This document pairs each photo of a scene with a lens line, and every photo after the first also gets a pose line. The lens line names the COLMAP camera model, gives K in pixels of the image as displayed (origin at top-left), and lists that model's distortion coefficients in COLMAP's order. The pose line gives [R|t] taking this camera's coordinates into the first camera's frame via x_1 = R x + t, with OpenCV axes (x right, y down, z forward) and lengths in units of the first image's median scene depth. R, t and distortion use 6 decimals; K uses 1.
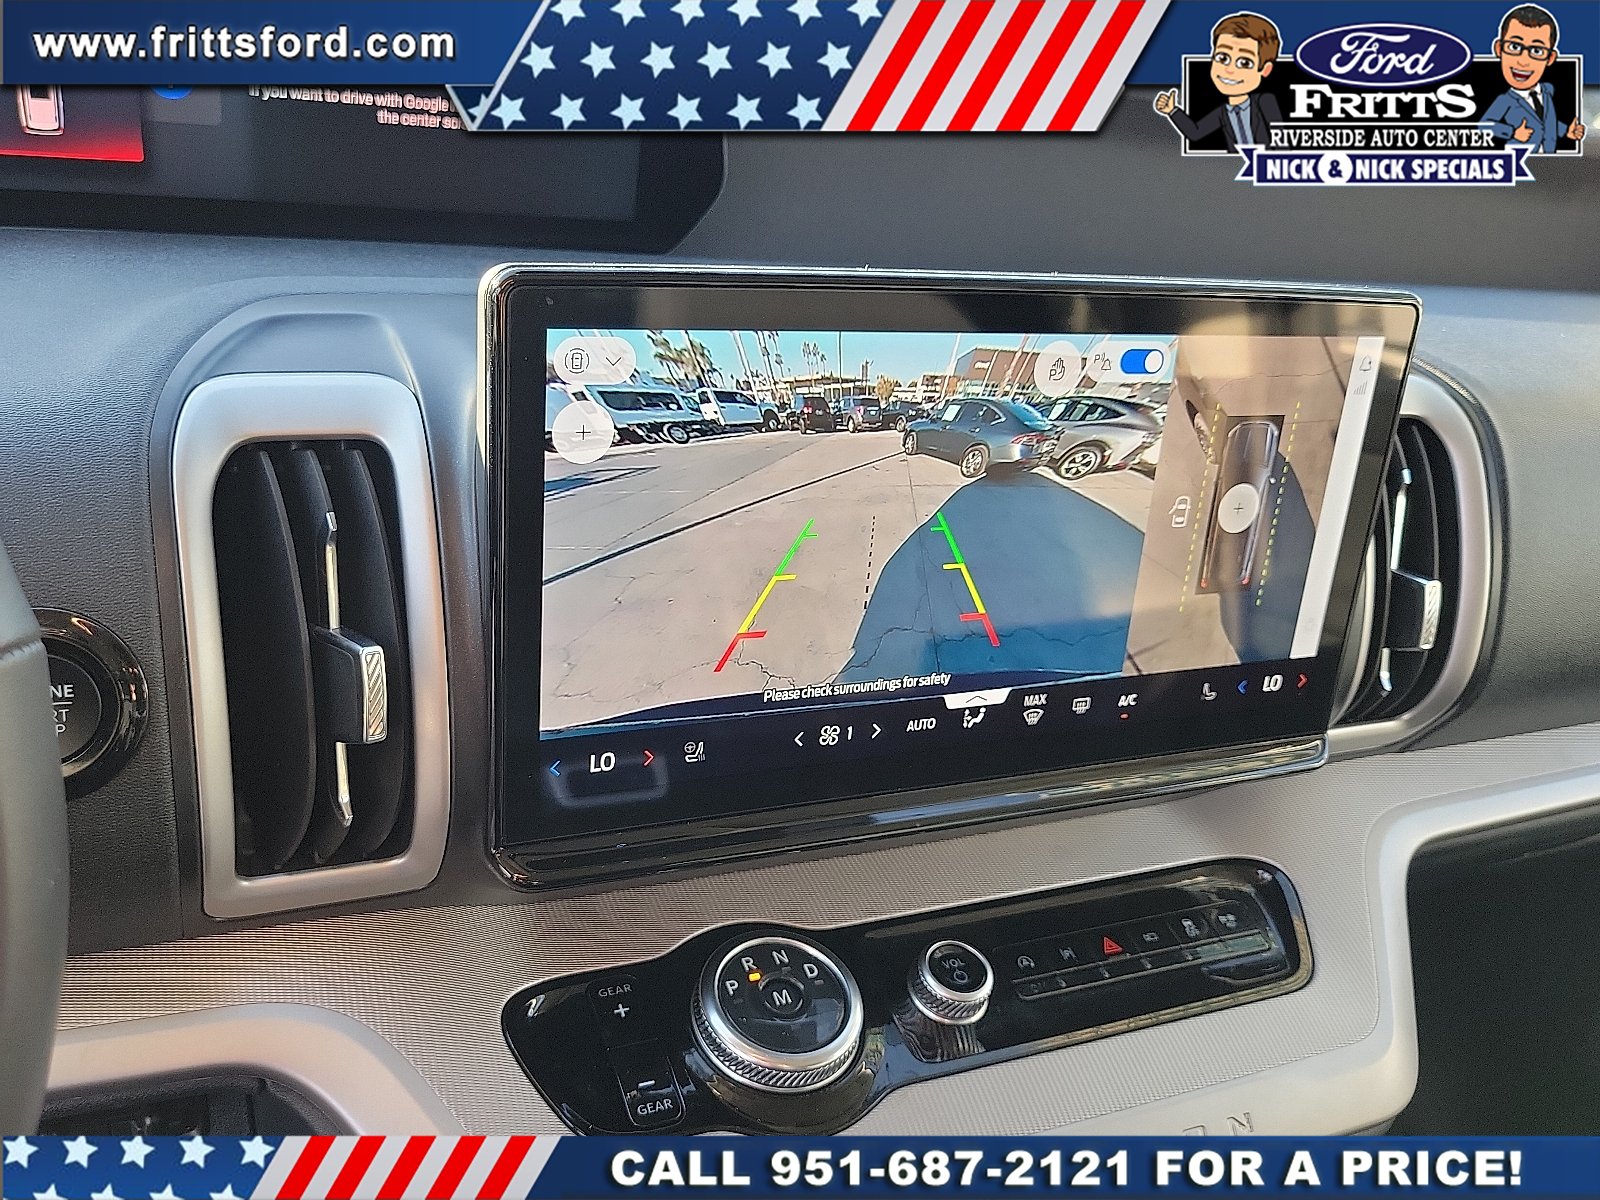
lens RADIAL K [[1394.7, 0, 800.0], [0, 1394.7, 600.0], [0, 0, 1]] dist [0.009312, -0.009153]
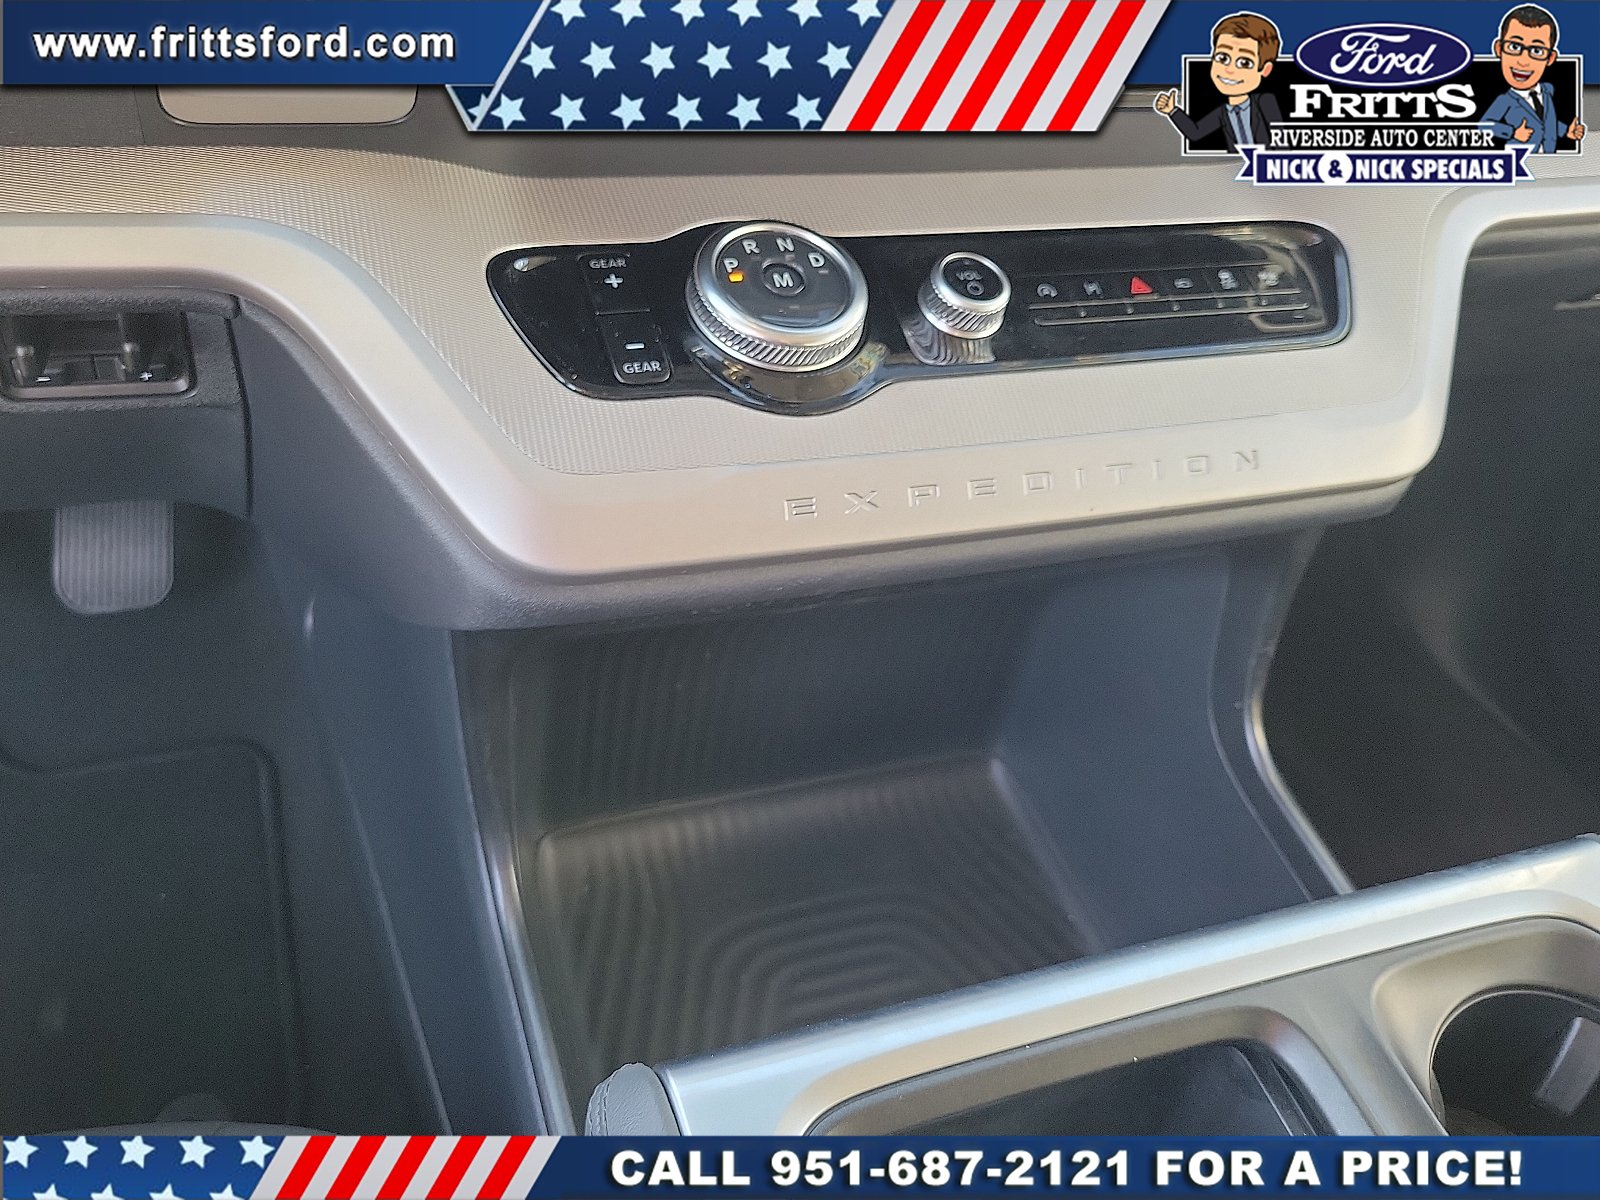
lens RADIAL K [[1394.7, 0, 800.0], [0, 1394.7, 600.0], [0, 0, 1]] dist [0.009312, -0.009153]
pose [[0.997578, 0.065887, -0.022297, 0.032581], [-0.056628, 0.955436, 0.289715, 0.210885], [0.040392, -0.287751, 0.956853, 0.033457]]
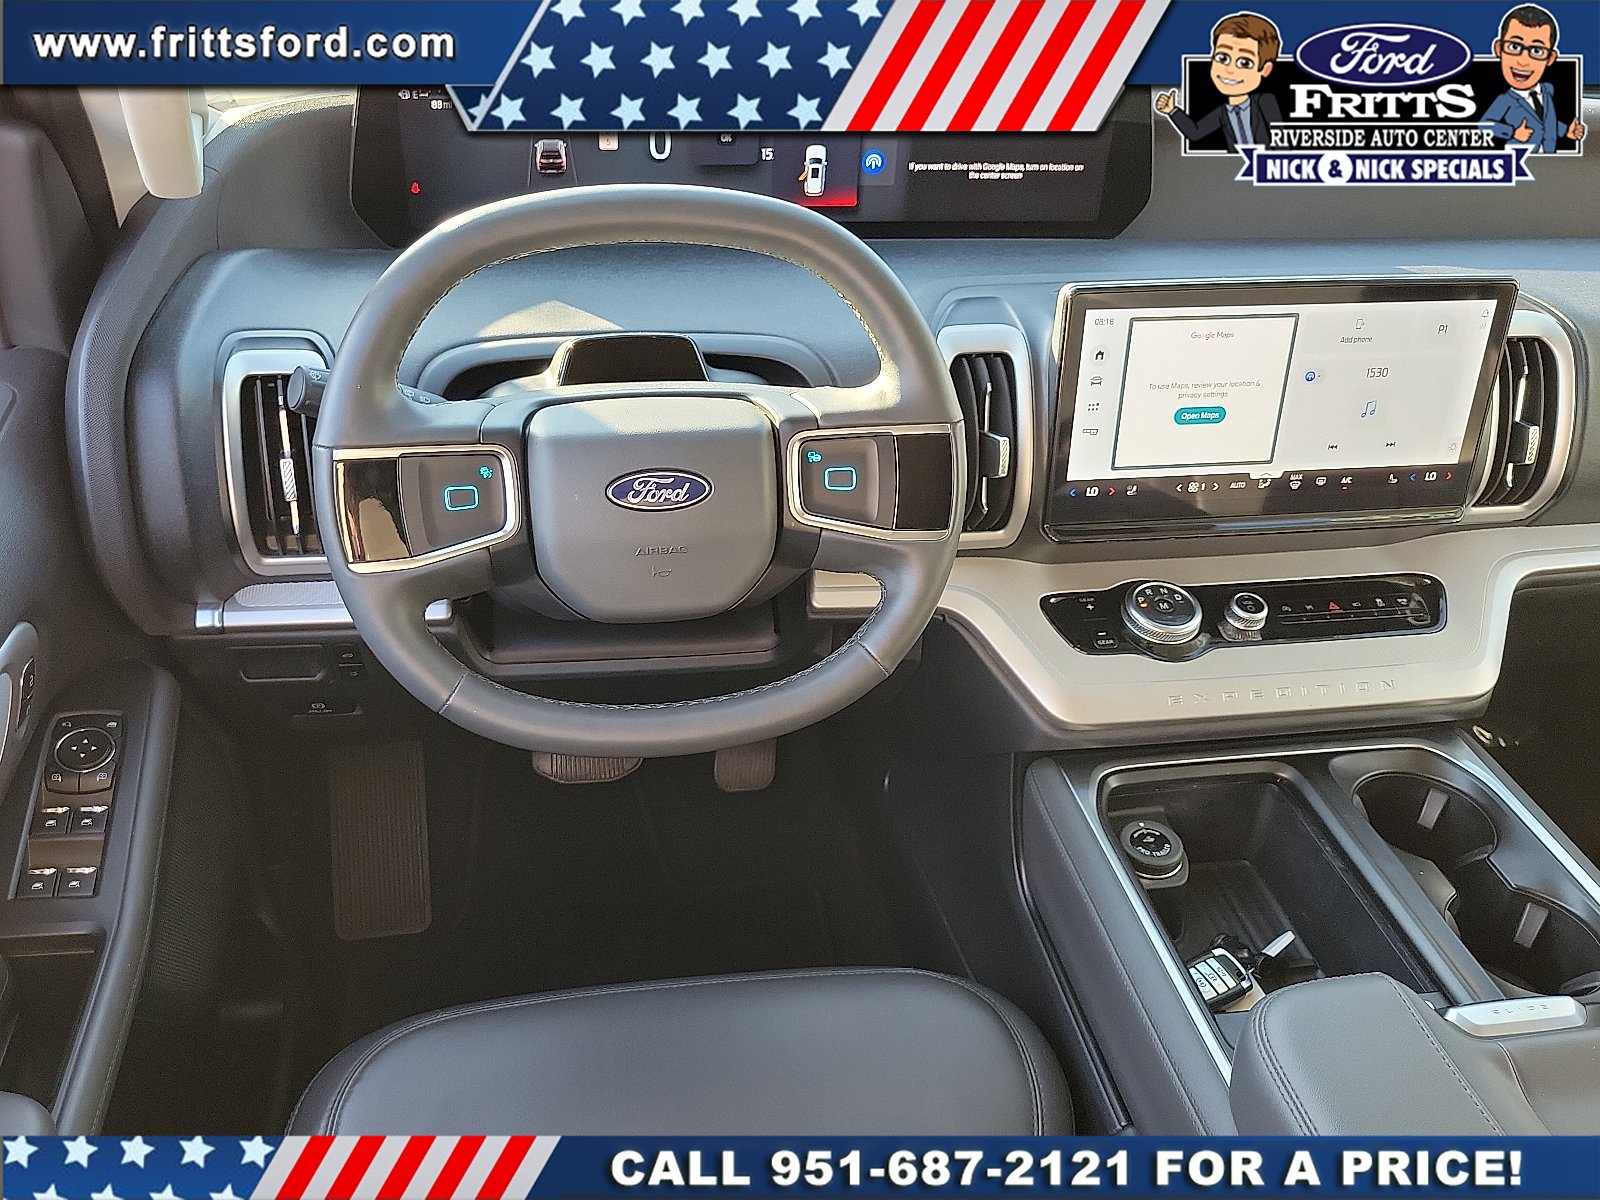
lens RADIAL K [[1394.7, 0, 800.0], [0, 1394.7, 600.0], [0, 0, 1]] dist [0.009312, -0.009153]
pose [[0.966762, 0.052699, -0.250187, -0.017787], [-0.029377, 0.994942, 0.096054, 0.077202], [0.253984, -0.085512, 0.963421, -1.241132]]
